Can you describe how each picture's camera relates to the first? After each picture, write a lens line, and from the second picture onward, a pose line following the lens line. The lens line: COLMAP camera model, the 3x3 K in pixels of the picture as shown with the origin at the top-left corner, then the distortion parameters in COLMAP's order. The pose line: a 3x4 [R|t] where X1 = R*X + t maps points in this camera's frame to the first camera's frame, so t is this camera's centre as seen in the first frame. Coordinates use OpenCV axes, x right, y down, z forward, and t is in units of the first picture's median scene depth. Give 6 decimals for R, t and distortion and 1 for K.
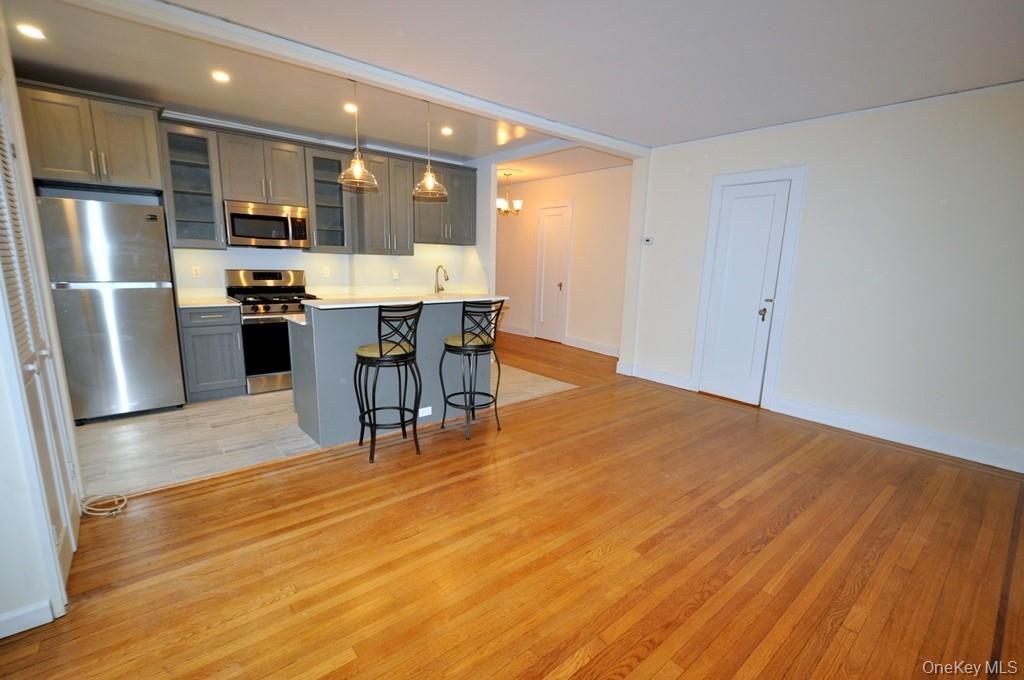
lens RADIAL K [[457.9, 0, 514.2], [0, 457.9, 347.0], [0, 0, 1]] dist [0.002720, 0.000319]
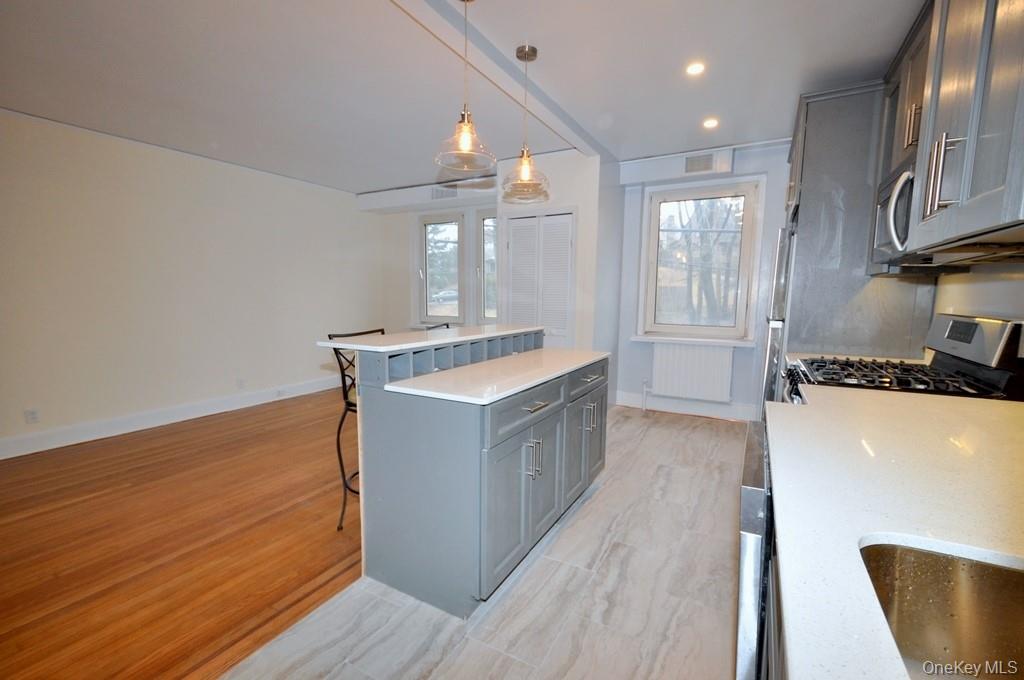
lens RADIAL K [[445.2, 0, 512.5], [0, 445.2, 349.2], [0, 0, 1]] dist [0.003528, -0.000534]
pose [[-0.936884, 0.008238, -0.349544, -0.037906], [-0.097147, 0.954225, 0.282873, -0.240399], [0.335874, 0.298976, -0.893198, 1.383783]]
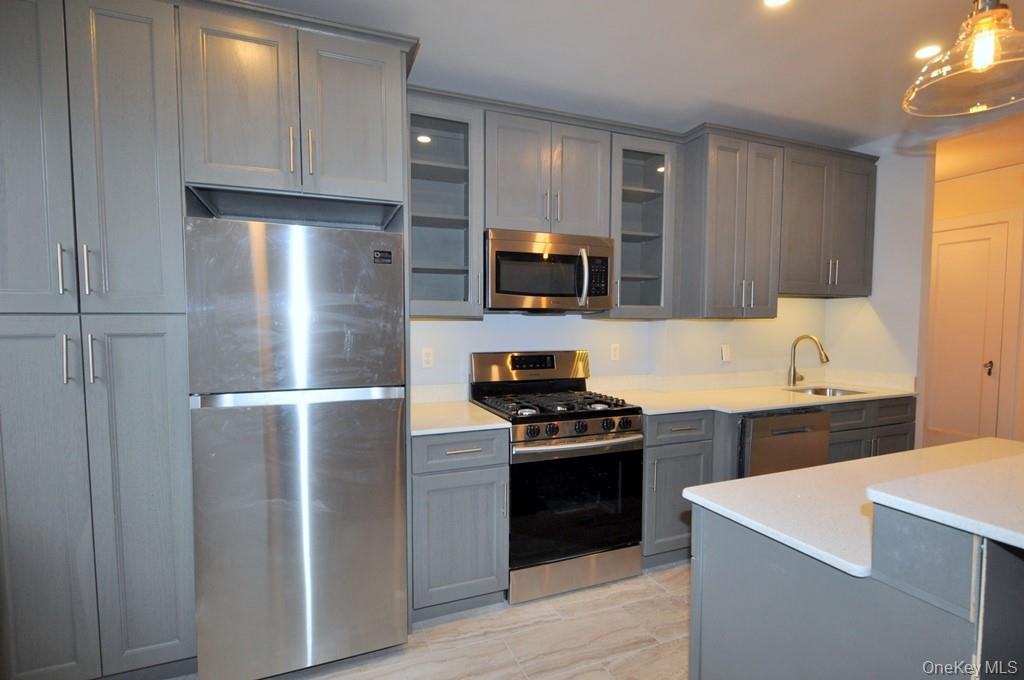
lens RADIAL K [[547.6, 0, 532.4], [0, 547.6, 343.7], [0, 0, 1]] dist [0.022733, -0.000131]
pose [[0.961138, -0.009379, -0.275910, -0.402675], [-0.030928, 0.989473, -0.141374, -0.095004], [0.274332, 0.144414, 0.950730, 0.416289]]
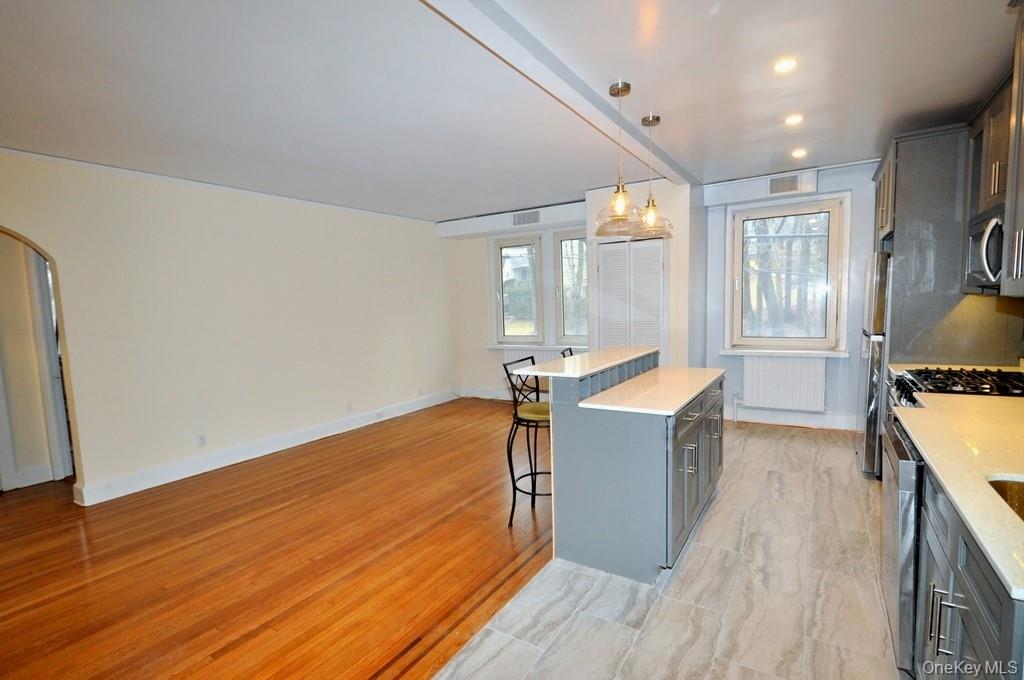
lens RADIAL K [[490.4, 0, 512.5], [0, 490.4, 349.6], [0, 0, 1]] dist [0.000627, -0.001028]
pose [[-0.955687, 0.033115, -0.292517, 0.175792], [-0.046655, 0.964058, 0.261563, -0.292302], [0.290665, 0.263620, -0.919793, 1.485683]]
